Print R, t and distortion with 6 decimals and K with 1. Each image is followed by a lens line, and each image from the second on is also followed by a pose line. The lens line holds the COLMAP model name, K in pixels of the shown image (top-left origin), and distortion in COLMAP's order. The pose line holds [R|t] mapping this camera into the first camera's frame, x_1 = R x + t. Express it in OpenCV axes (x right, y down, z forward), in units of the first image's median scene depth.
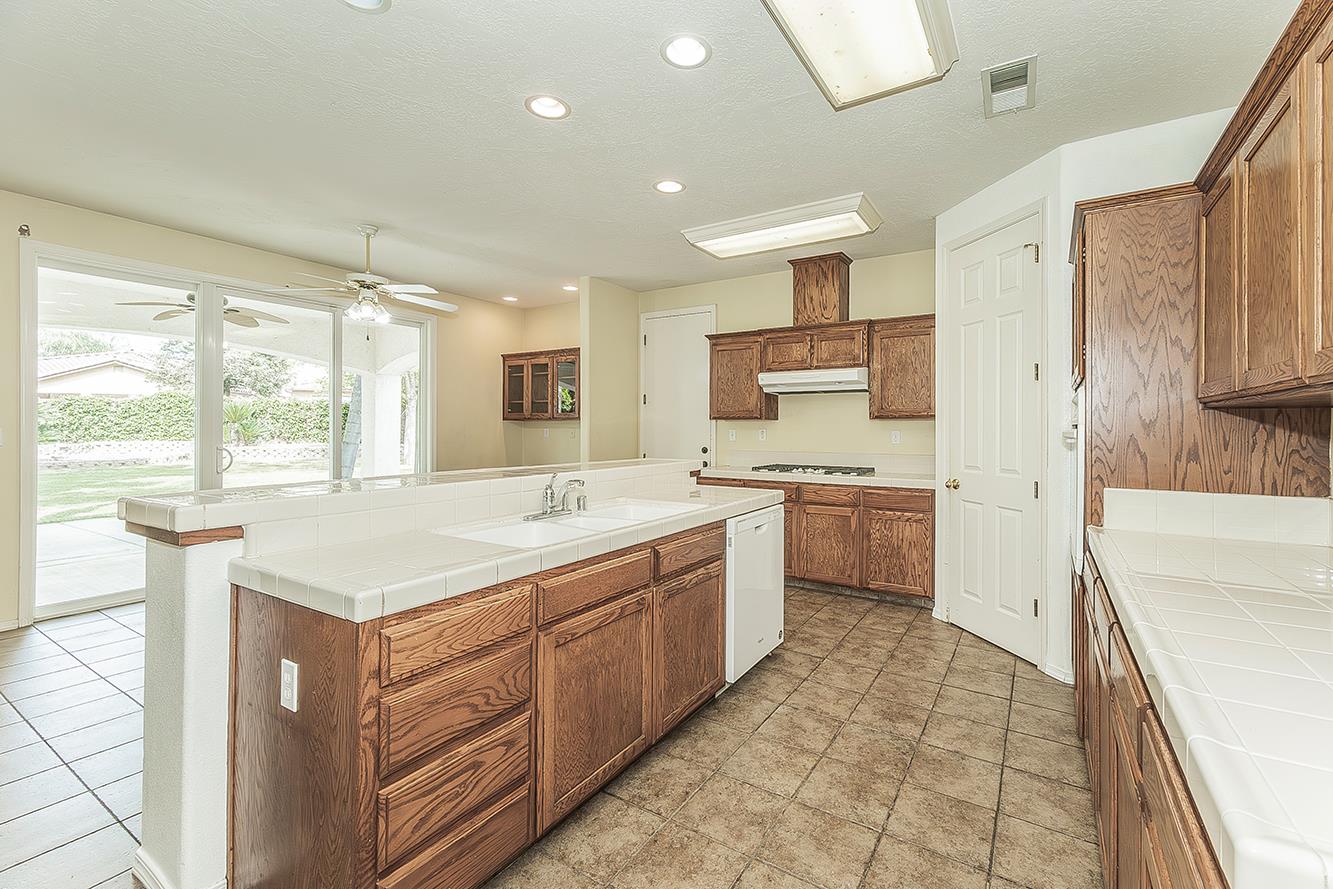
lens RADIAL K [[562.4, 0, 709.1], [0, 562.4, 426.4], [0, 0, 1]] dist [0.012036, 0.000180]
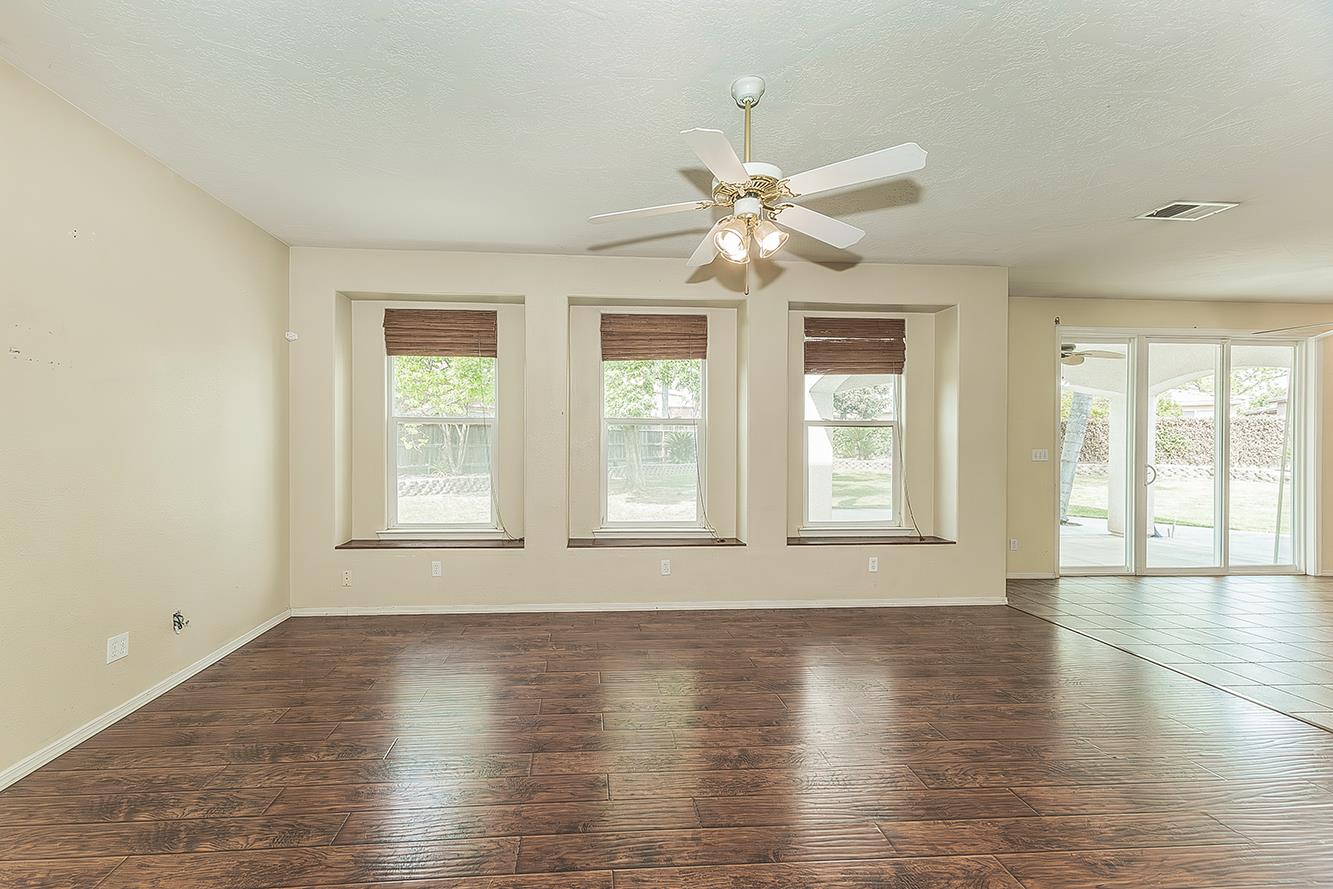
lens RADIAL K [[562.4, 0, 665.7], [0, 562.4, 454.3], [0, 0, 1]] dist [0.012036, 0.000180]
pose [[0.574961, 0.012788, -0.818081, -0.489264], [0.001850, 0.999855, 0.016930, -0.010956], [0.818178, -0.011248, 0.574854, -0.661816]]
